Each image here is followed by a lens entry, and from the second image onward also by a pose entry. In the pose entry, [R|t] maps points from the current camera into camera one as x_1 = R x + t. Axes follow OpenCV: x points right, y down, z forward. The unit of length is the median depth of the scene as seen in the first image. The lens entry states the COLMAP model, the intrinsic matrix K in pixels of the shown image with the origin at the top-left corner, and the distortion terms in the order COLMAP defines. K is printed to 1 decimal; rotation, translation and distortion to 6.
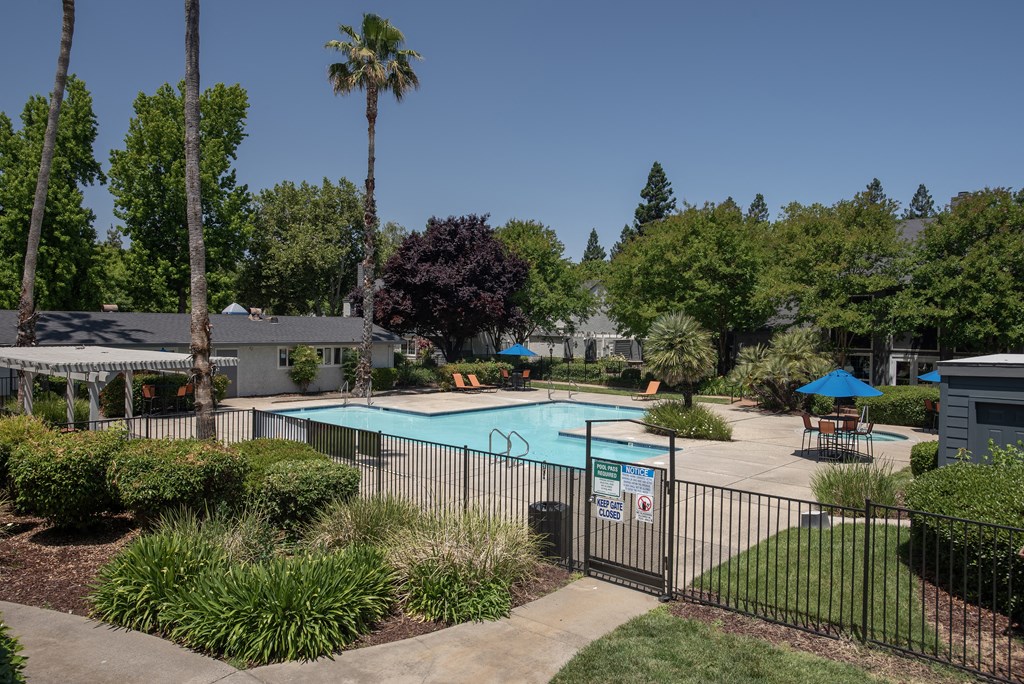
lens RADIAL K [[766.2, 0, 516.9], [0, 766.2, 342.6], [0, 0, 1]] dist [0.052053, 0.013631]
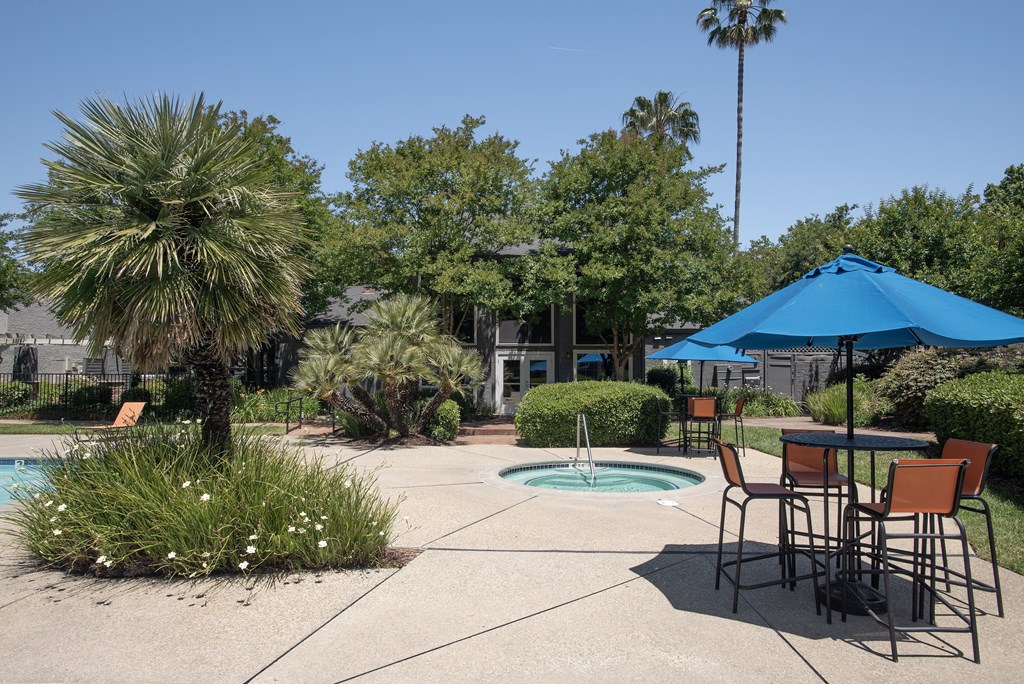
lens RADIAL K [[633.9, 0, 515.9], [0, 633.9, 343.5], [0, 0, 1]] dist [0.001304, 0.003283]
pose [[0.775569, 0.013446, 0.631119, 0.120530], [0.027160, 0.998137, -0.054641, 0.045939], [-0.630678, 0.059519, 0.773759, 0.560702]]
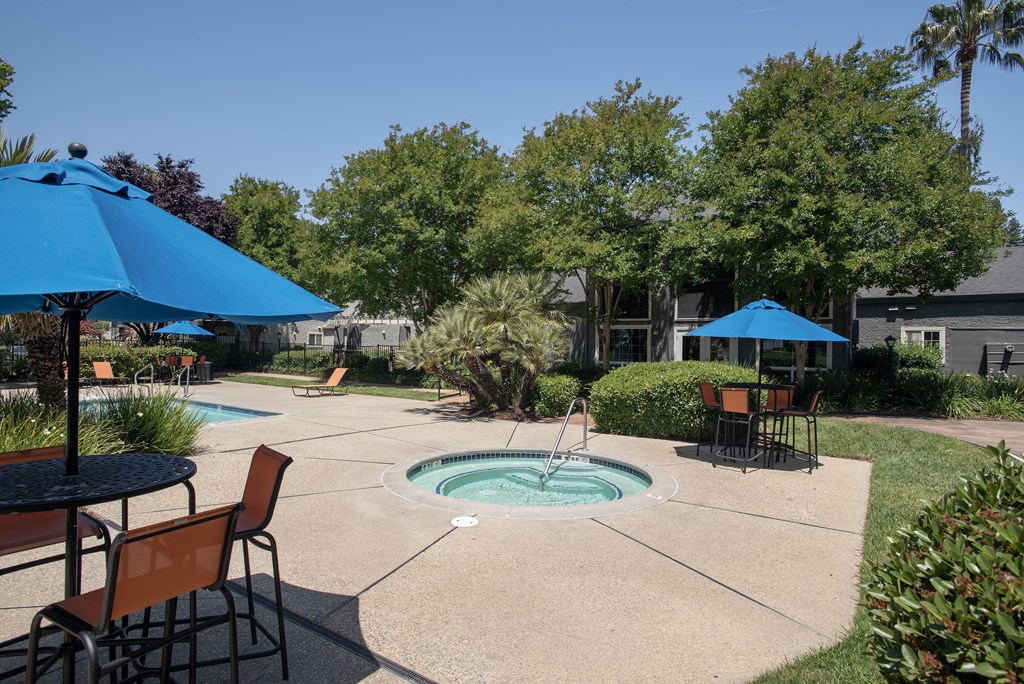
lens RADIAL K [[569.8, 0, 508.7], [0, 569.8, 340.6], [0, 0, 1]] dist [-0.009068, 0.002990]
pose [[0.995082, -0.003397, 0.099001, 0.304177], [0.006129, 0.999608, -0.027304, 0.045424], [-0.098869, 0.027777, 0.994713, 0.542107]]
